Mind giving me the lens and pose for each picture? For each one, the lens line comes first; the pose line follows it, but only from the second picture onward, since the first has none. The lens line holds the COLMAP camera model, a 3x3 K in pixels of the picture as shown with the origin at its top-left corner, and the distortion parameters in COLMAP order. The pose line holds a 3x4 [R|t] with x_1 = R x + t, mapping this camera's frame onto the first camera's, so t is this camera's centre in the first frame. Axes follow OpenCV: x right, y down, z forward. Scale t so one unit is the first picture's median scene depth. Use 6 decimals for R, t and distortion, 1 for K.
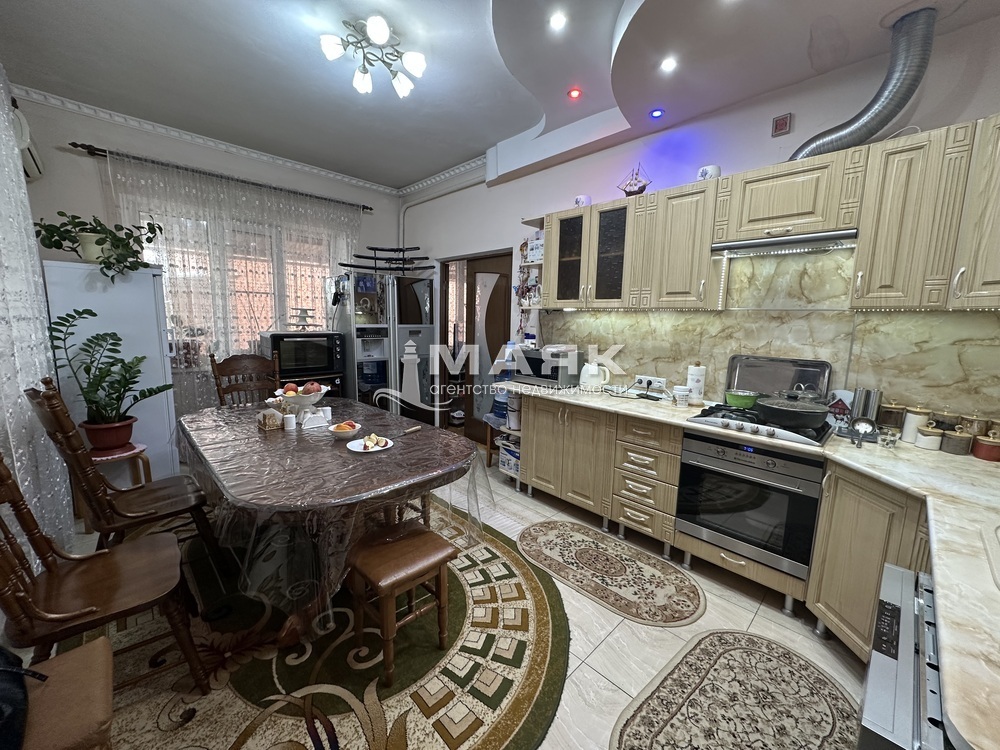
lens RADIAL K [[399.0, 0, 500.0], [0, 399.0, 375.0], [0, 0, 1]] dist [-0.000466, 0.000006]
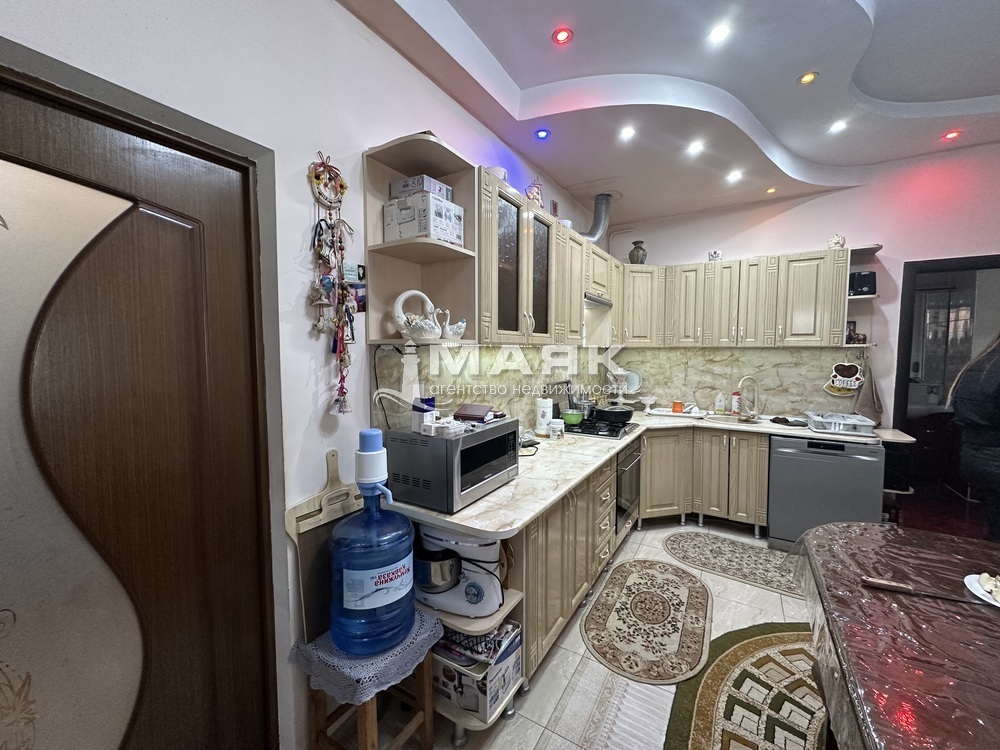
lens RADIAL K [[399.0, 0, 500.0], [0, 399.0, 375.0], [0, 0, 1]] dist [-0.000466, 0.000006]
pose [[-0.251481, -0.076461, 0.964837, -0.616502], [0.134045, 0.984516, 0.112959, -0.273601], [-0.958535, 0.157739, -0.237338, 1.677268]]
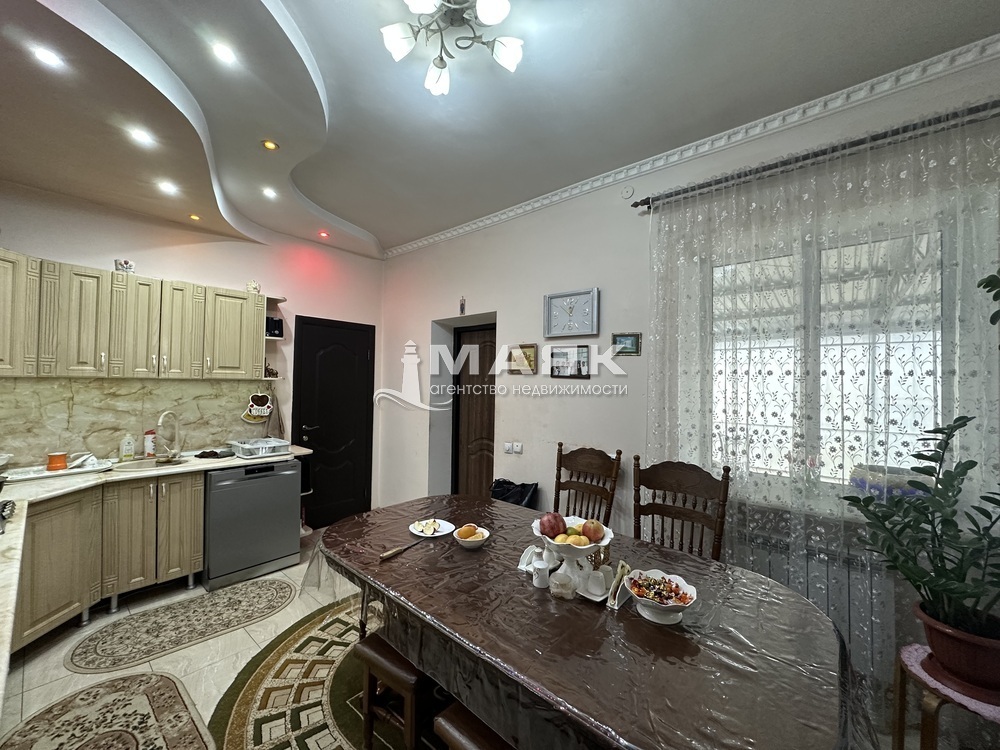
lens RADIAL K [[399.0, 0, 500.0], [0, 399.0, 375.0], [0, 0, 1]] dist [-0.000466, 0.000006]
pose [[-0.995841, -0.029710, -0.086124, -0.372540], [-0.040213, 0.991602, 0.122913, -0.304889], [0.081749, 0.125865, -0.988673, 1.832039]]
